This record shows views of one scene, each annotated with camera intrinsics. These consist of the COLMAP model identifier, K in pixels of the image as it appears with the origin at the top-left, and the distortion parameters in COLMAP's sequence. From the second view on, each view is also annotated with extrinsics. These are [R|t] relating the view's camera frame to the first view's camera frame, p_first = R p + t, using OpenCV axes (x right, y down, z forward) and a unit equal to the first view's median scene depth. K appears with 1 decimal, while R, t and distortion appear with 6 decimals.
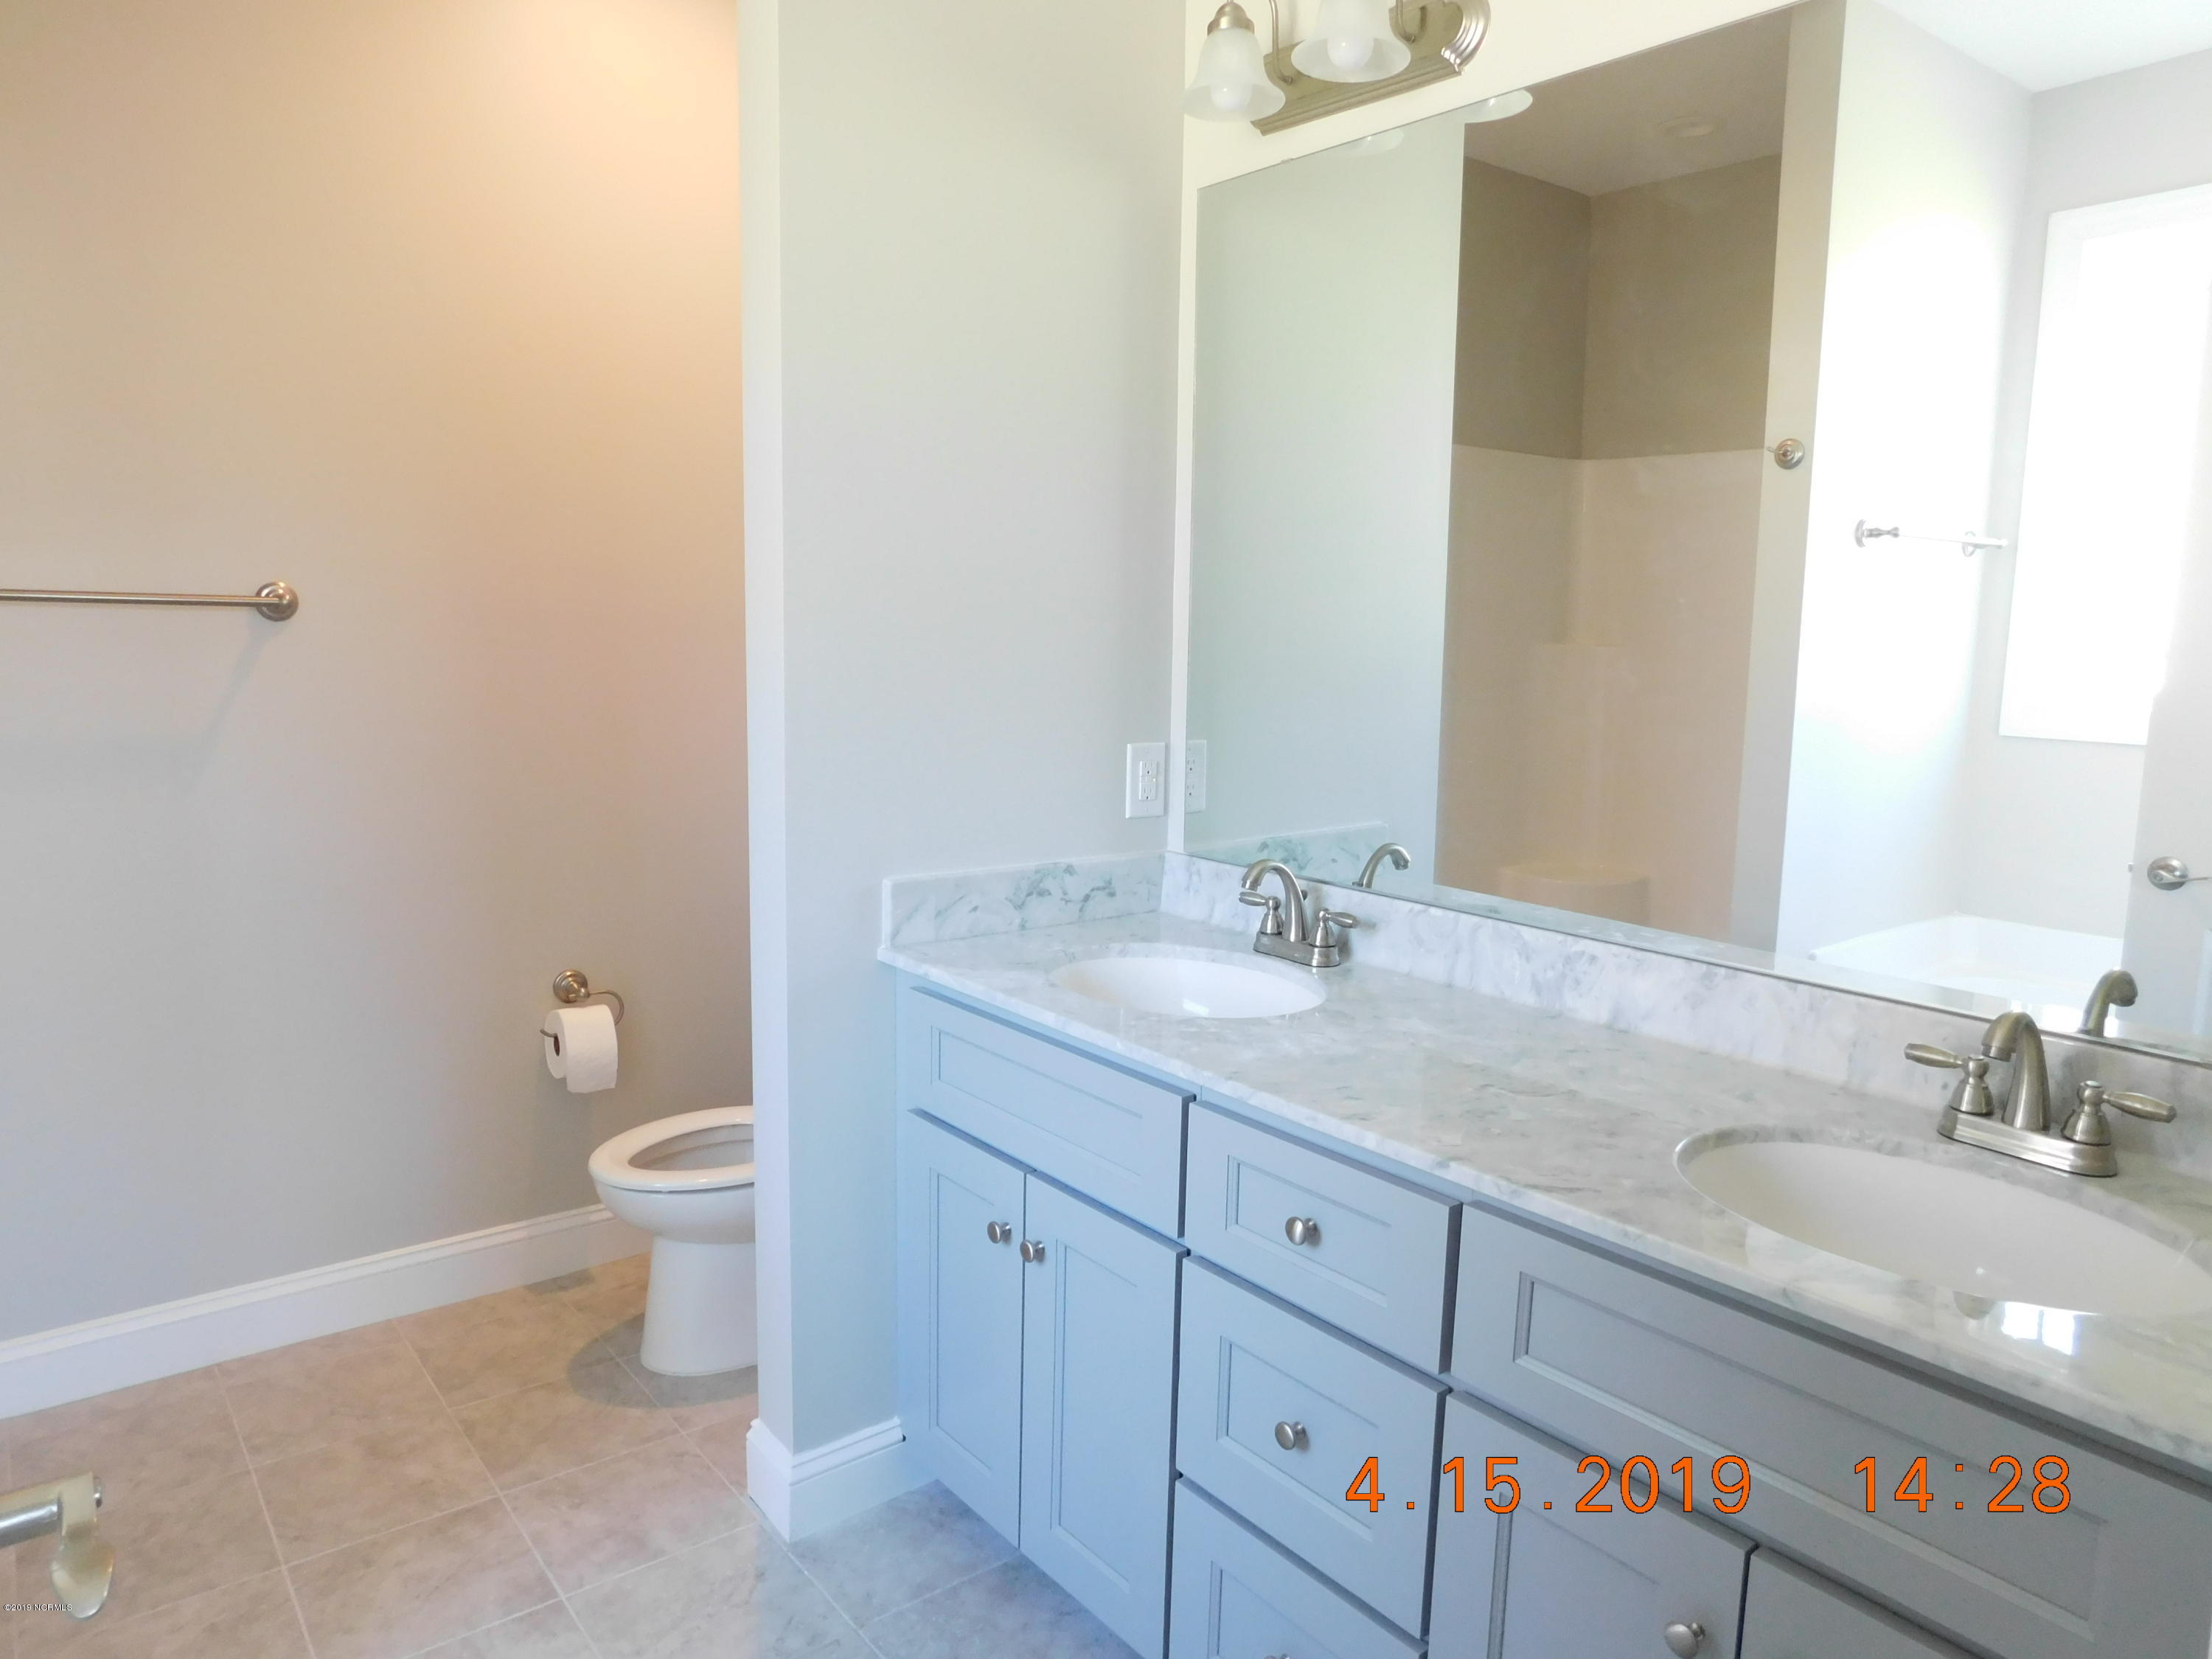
lens RADIAL K [[1462.3, 0, 1106.0], [0, 1462.3, 829.5], [0, 0, 1]] dist [-0.063547, 0.054820]
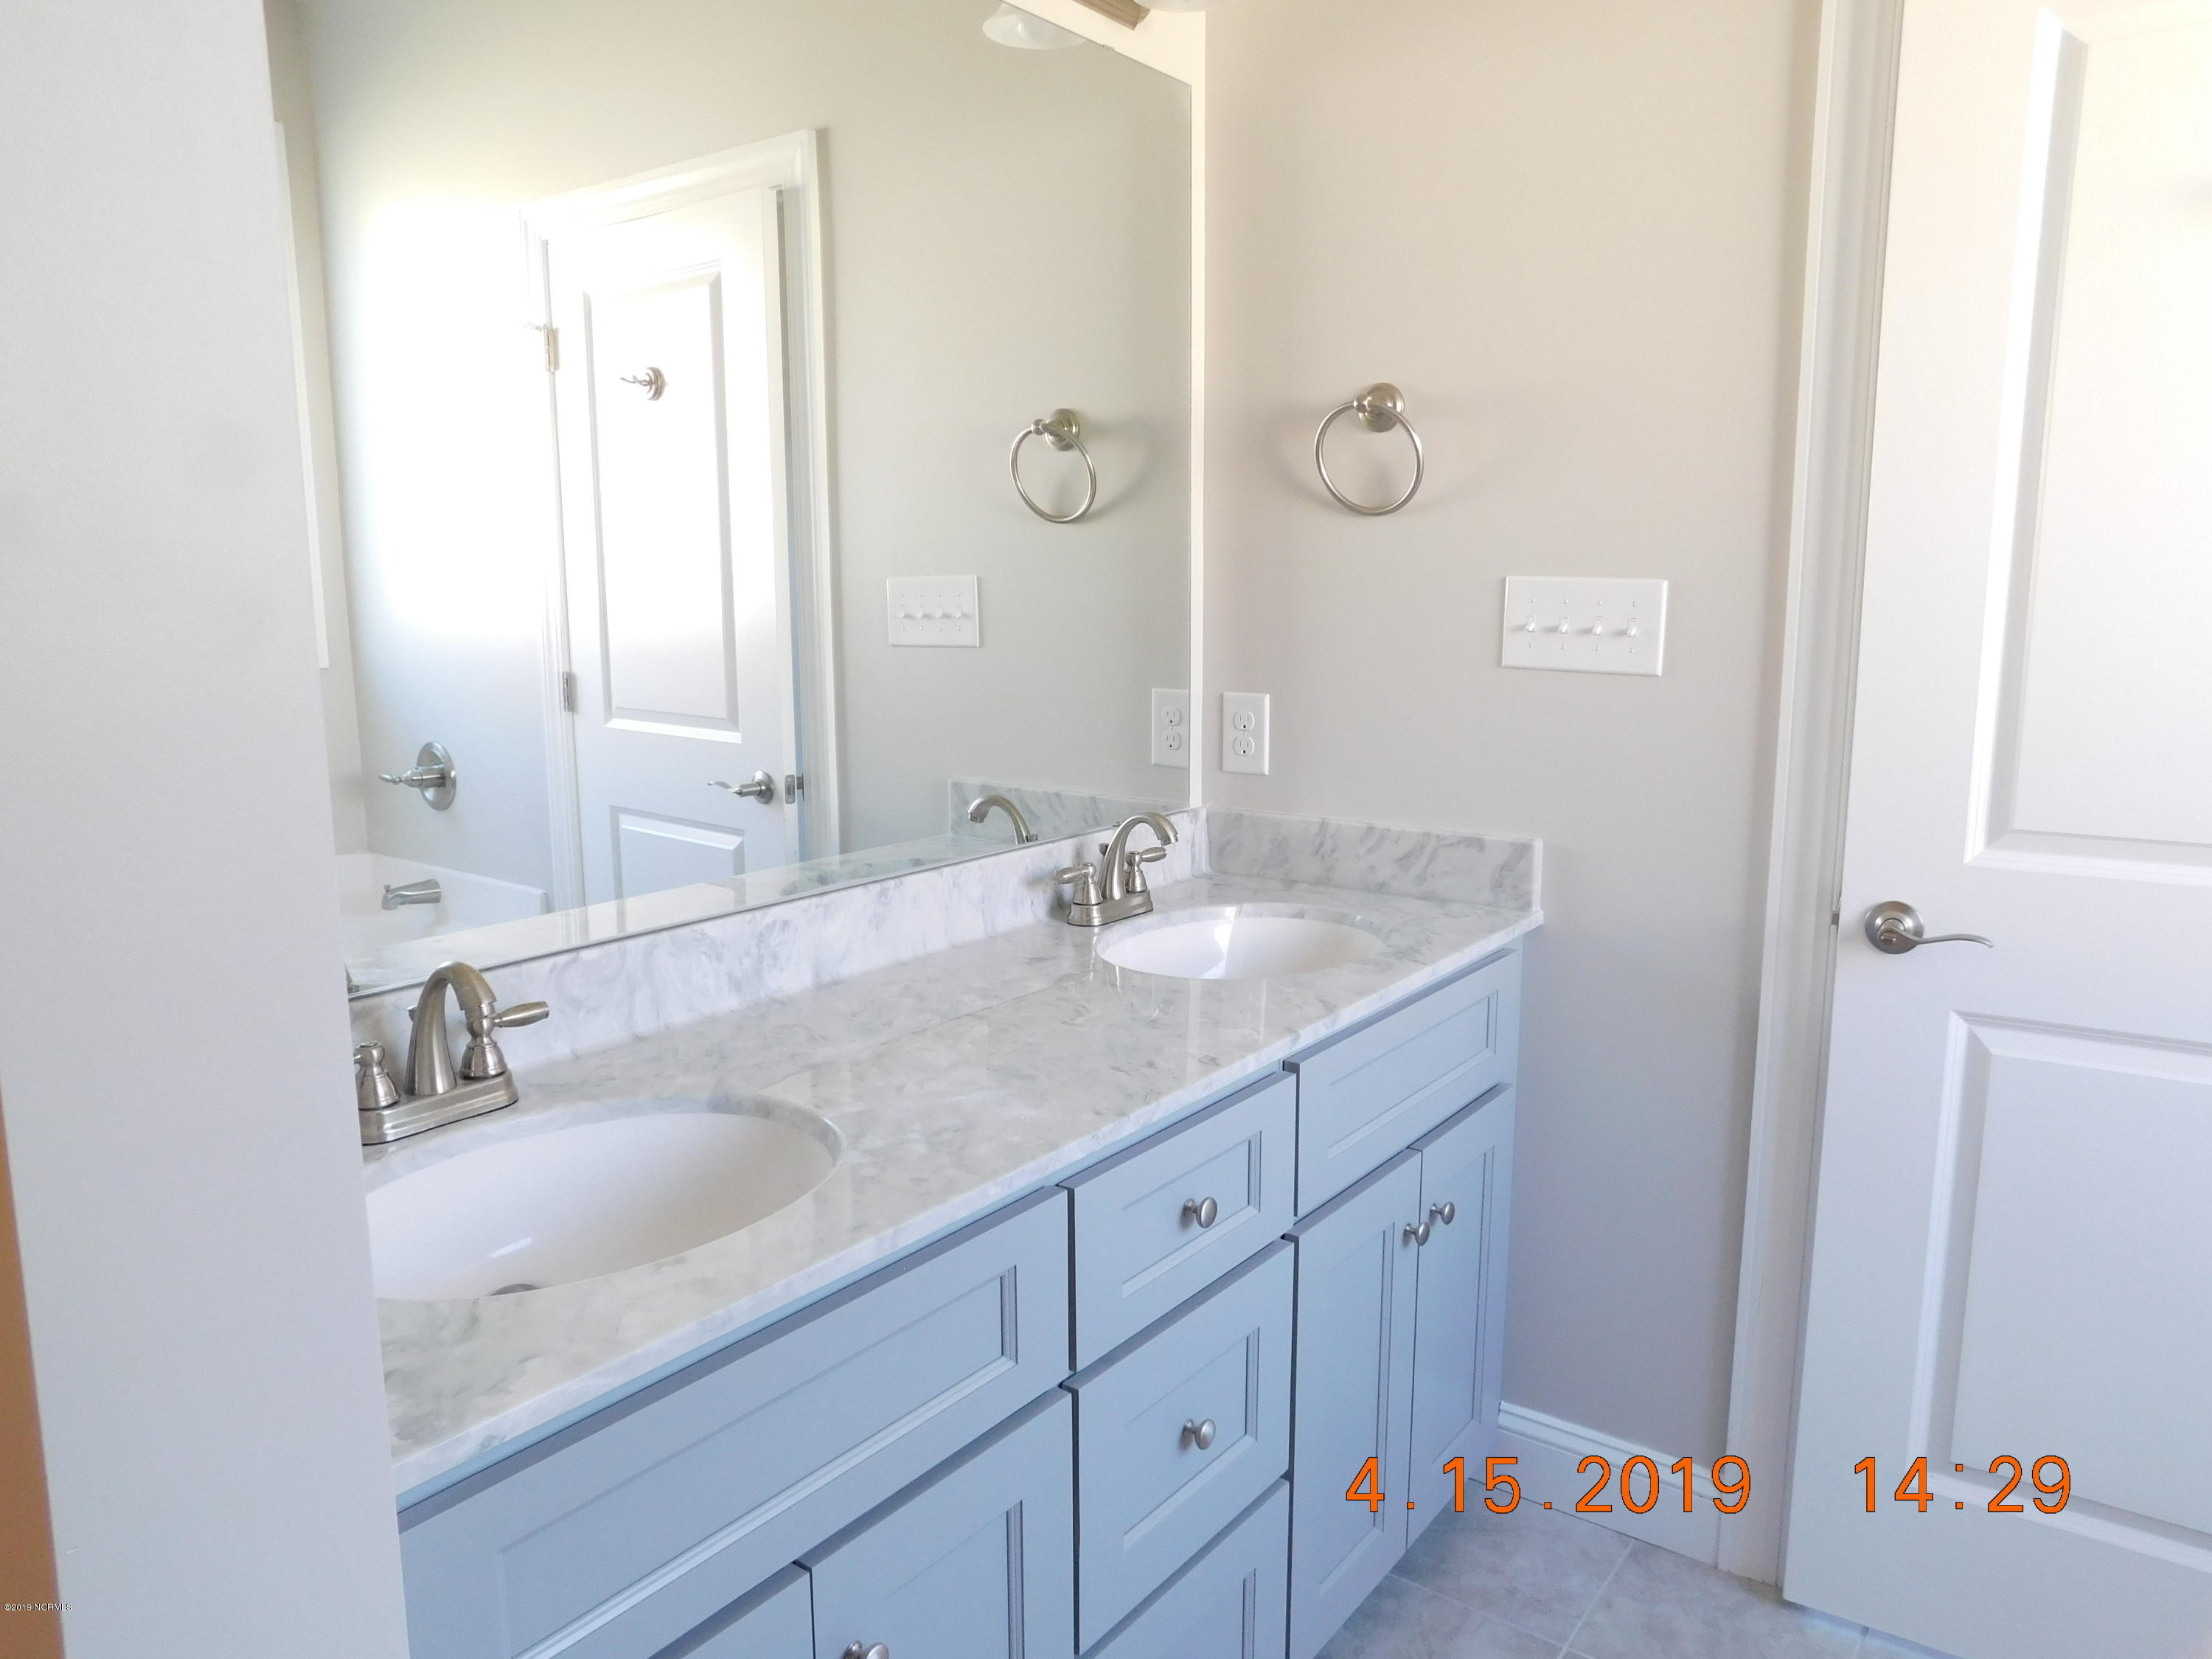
lens RADIAL K [[1537.4, 0, 1106.0], [0, 1537.4, 829.5], [0, 0, 1]] dist [0.000717, 0.000222]
pose [[-0.266370, -0.175774, 0.947708, -0.597255], [0.134647, 0.966805, 0.217160, -0.144738], [-0.954420, 0.185451, -0.233861, 1.020364]]
